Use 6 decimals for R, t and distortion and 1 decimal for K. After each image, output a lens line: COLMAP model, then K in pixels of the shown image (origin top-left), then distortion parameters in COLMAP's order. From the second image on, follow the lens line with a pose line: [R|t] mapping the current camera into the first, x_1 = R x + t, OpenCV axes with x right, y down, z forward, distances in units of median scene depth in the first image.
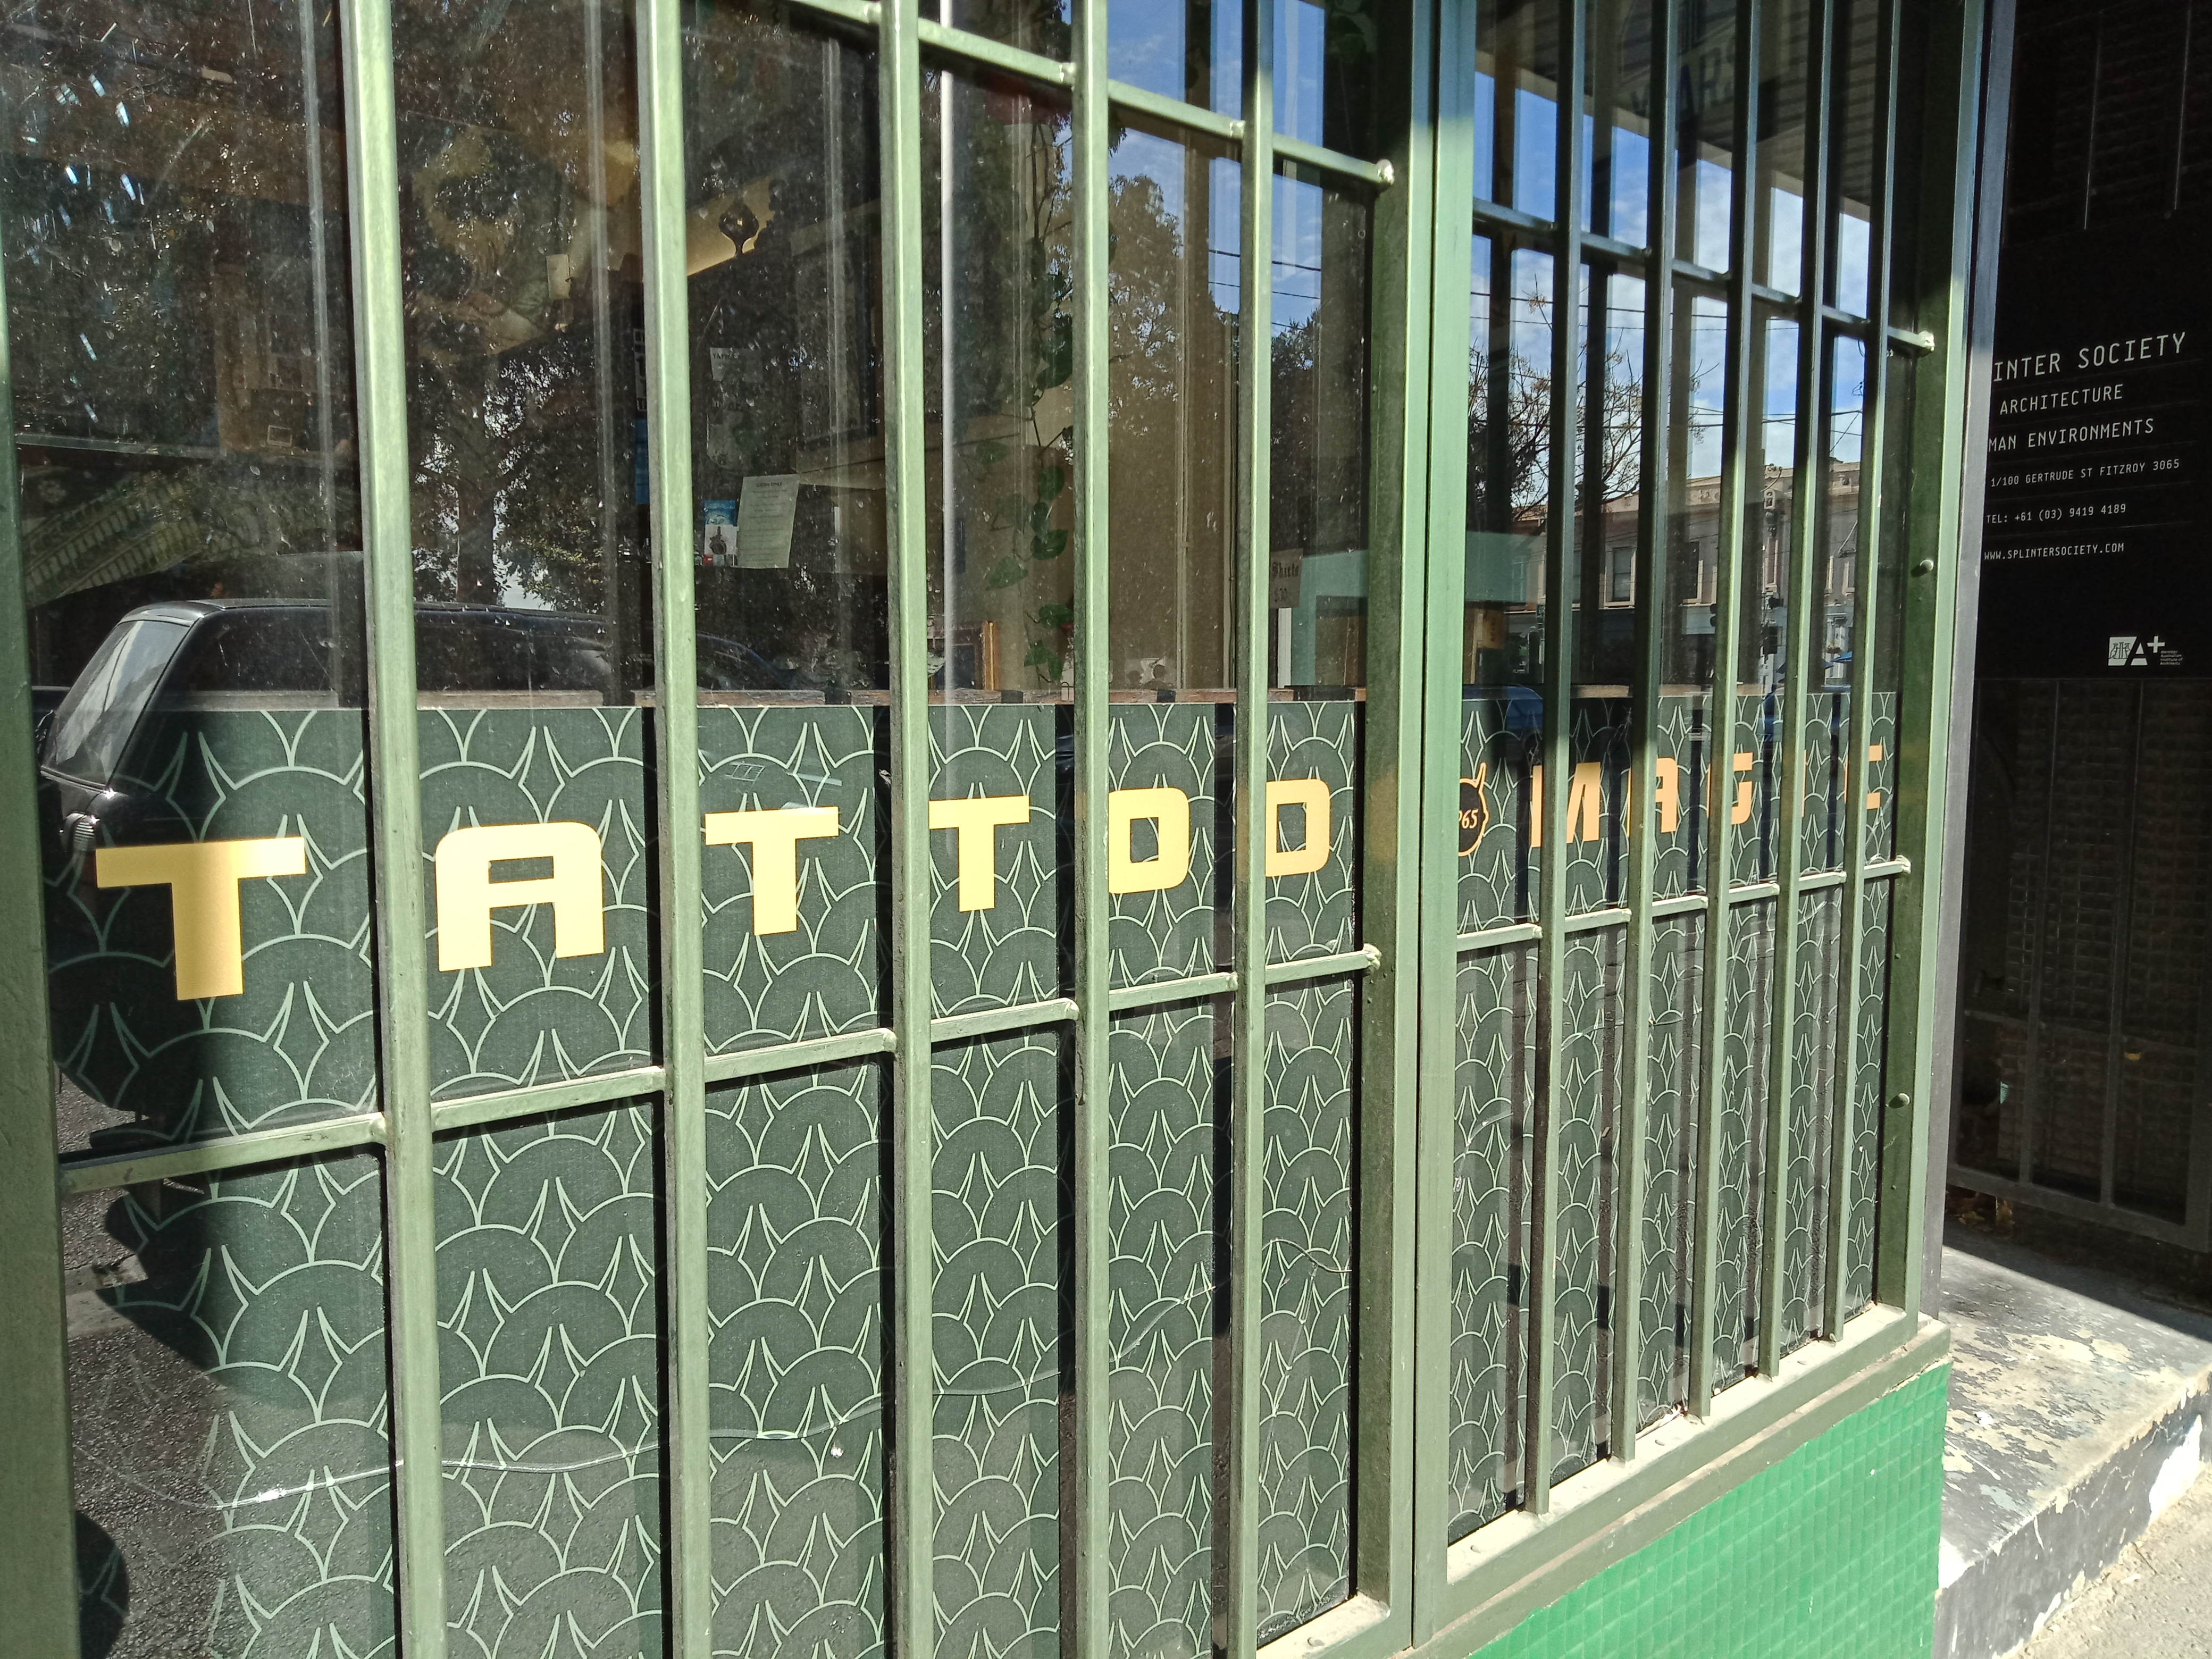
lens RADIAL K [[1588.1, 0, 1093.0], [0, 1588.1, 824.8], [0, 0, 1]] dist [0.043938, -0.048691]
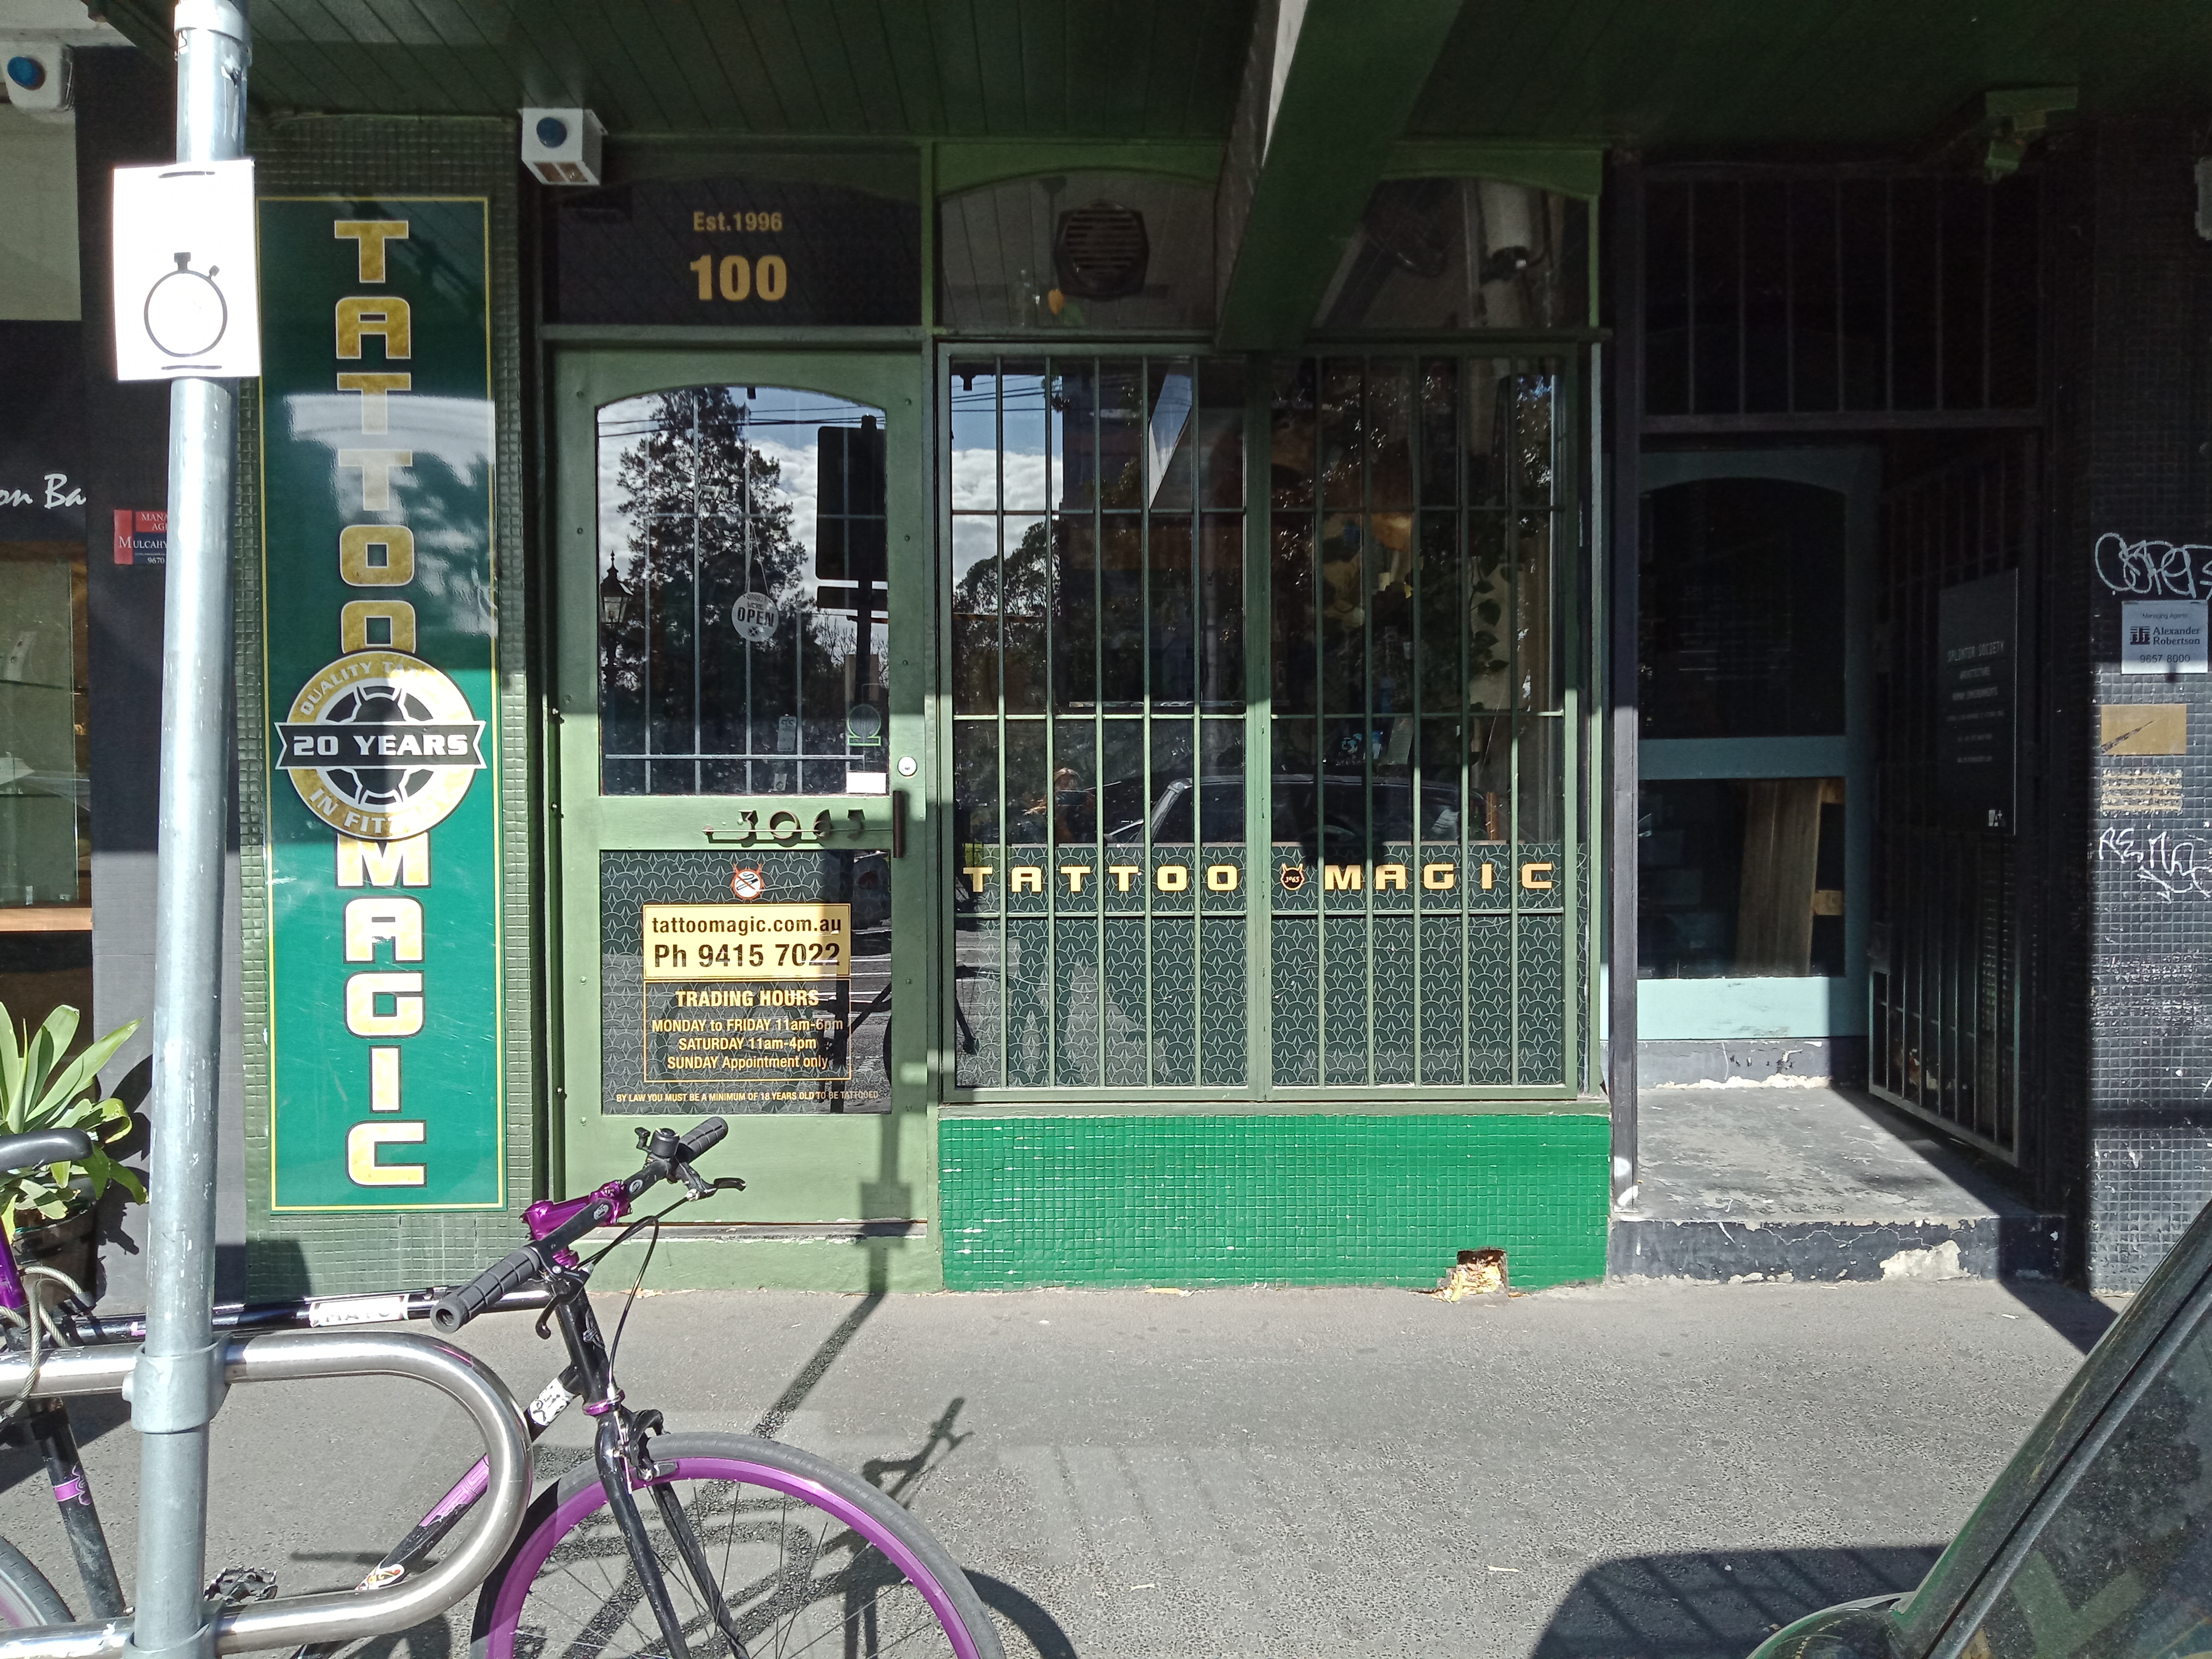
lens RADIAL K [[1588.1, 0, 1093.0], [0, 1588.1, 824.8], [0, 0, 1]] dist [0.043938, -0.048691]
pose [[0.781958, 0.007589, -0.623285, 1.780470], [-0.051708, 0.997269, -0.052729, 0.071799], [0.621183, 0.073461, 0.780215, -1.744667]]
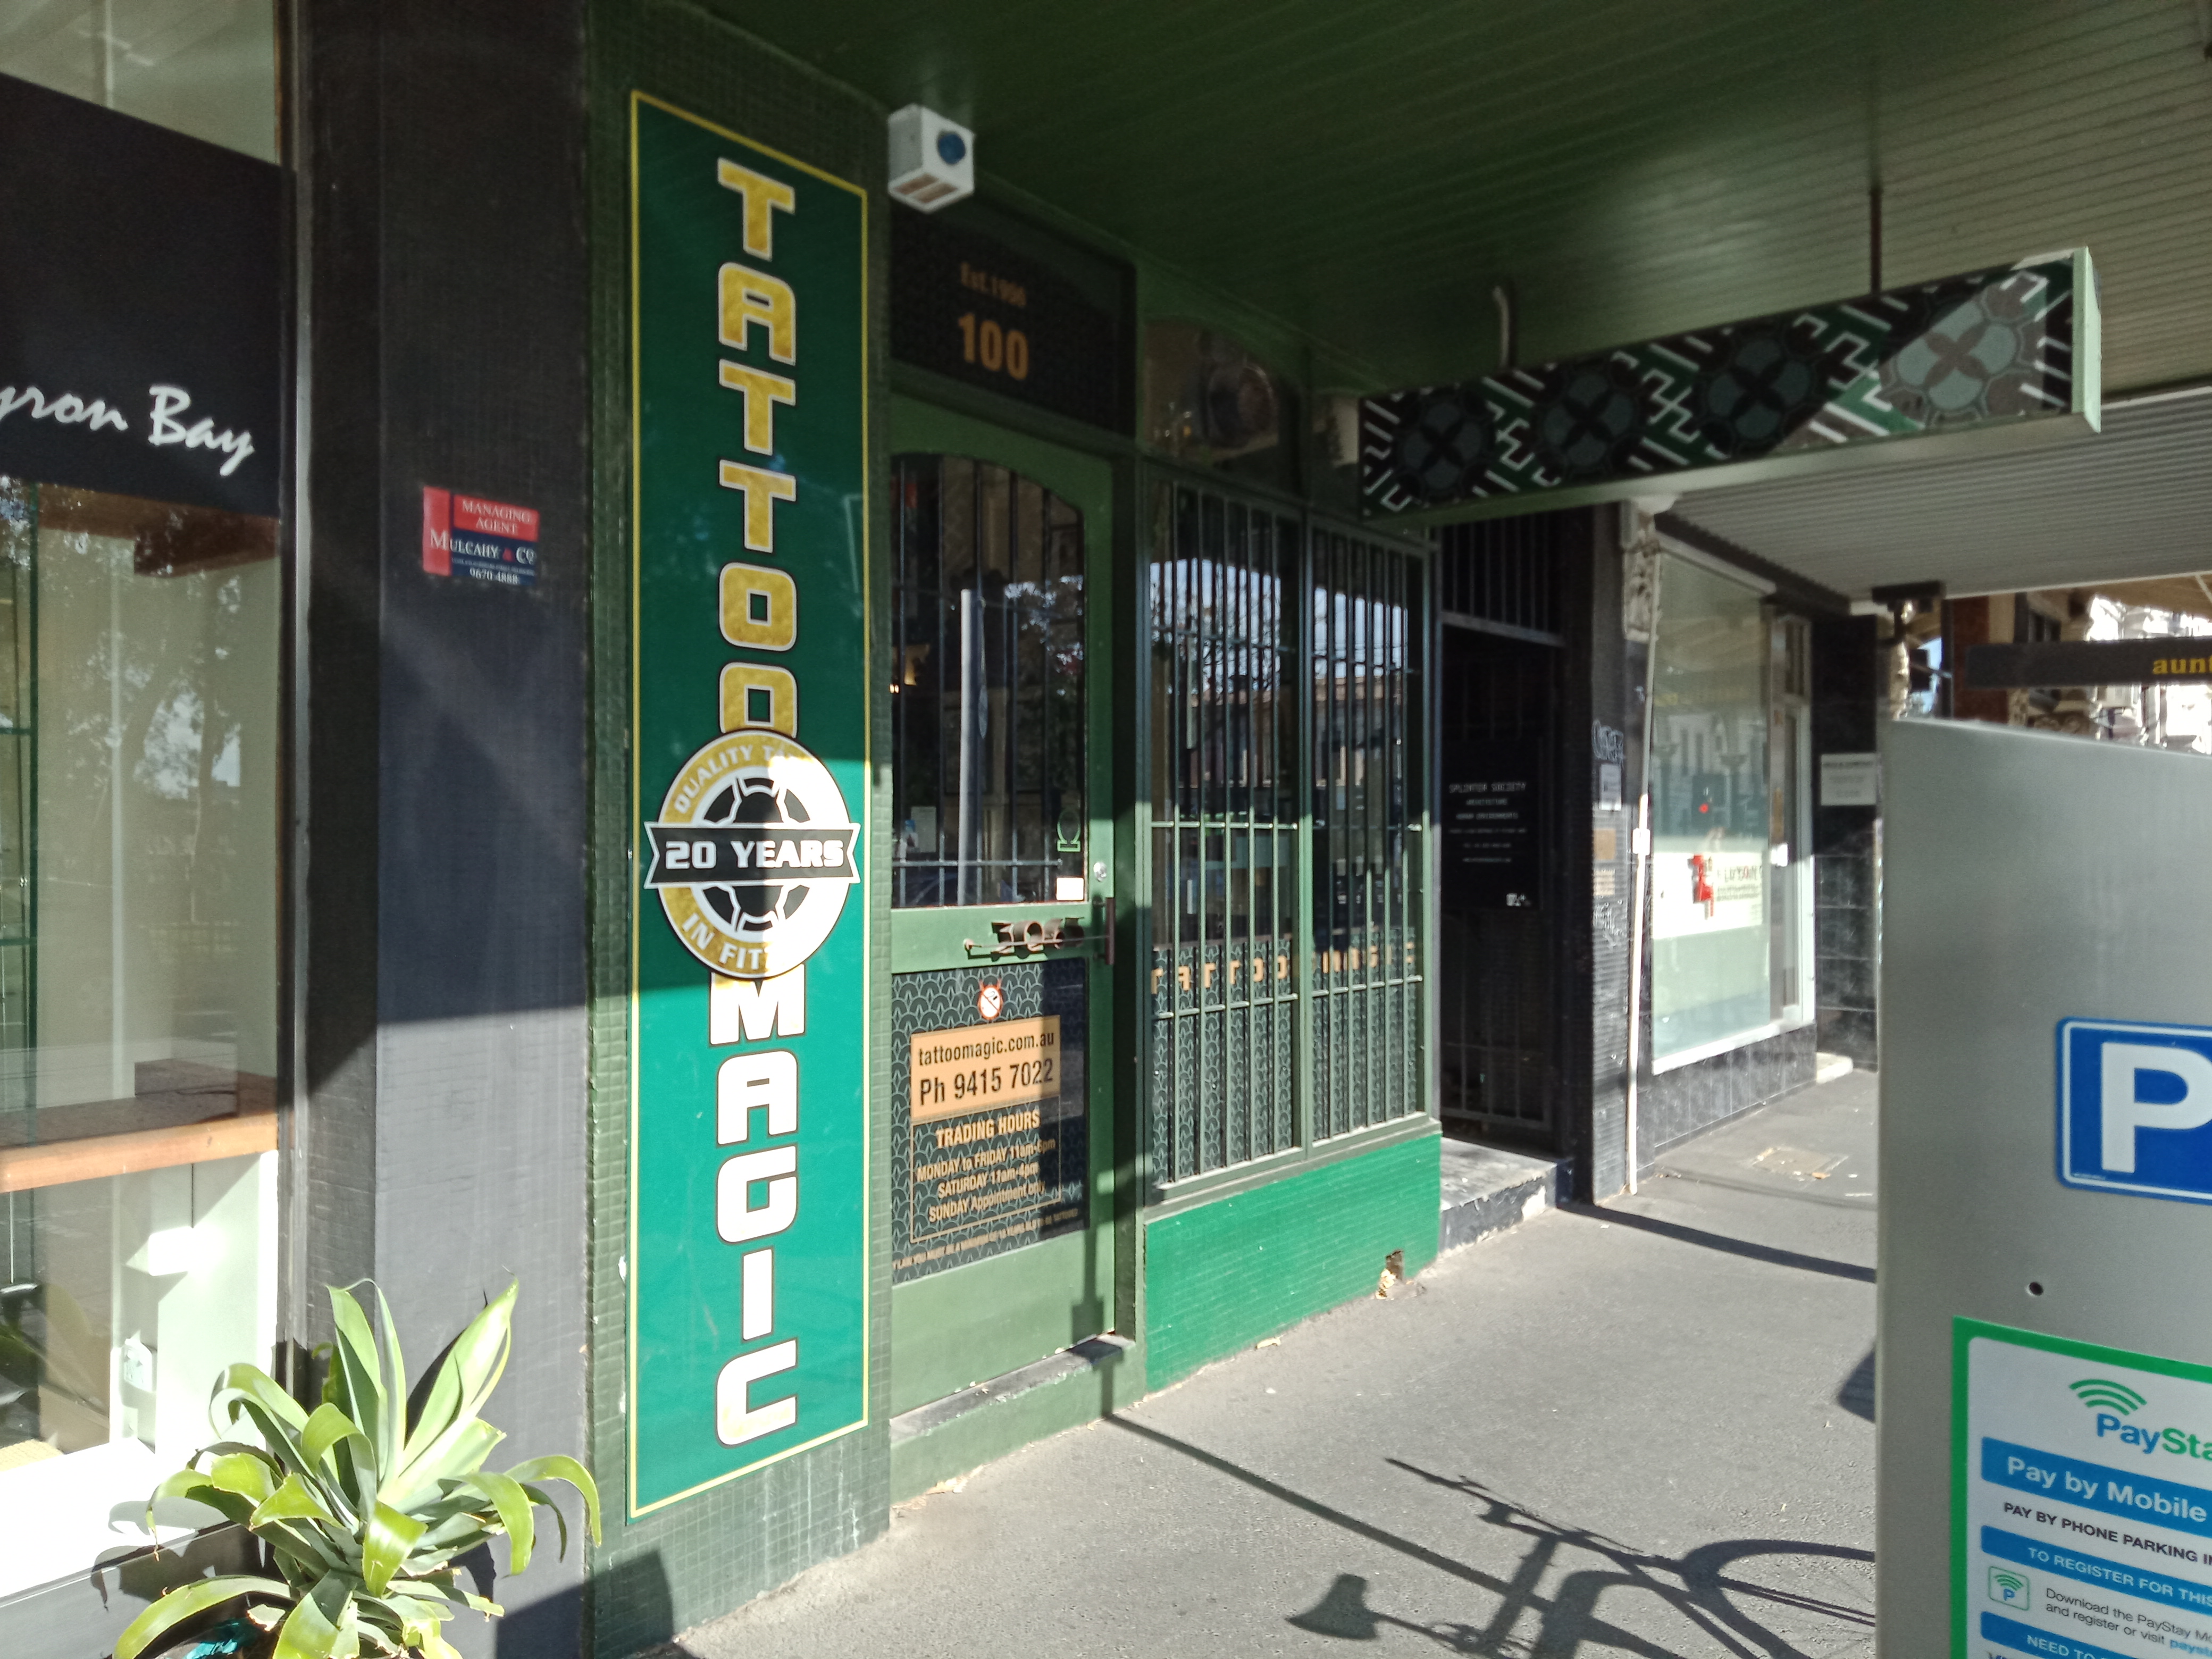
lens RADIAL K [[1588.1, 0, 1093.0], [0, 1588.1, 824.8], [0, 0, 1]] dist [0.043938, -0.048691]
pose [[0.979508, 0.002738, 0.201386, -0.990421], [0.017843, 0.994796, -0.100312, 0.031790], [-0.200613, 0.101849, 0.974362, -2.535576]]
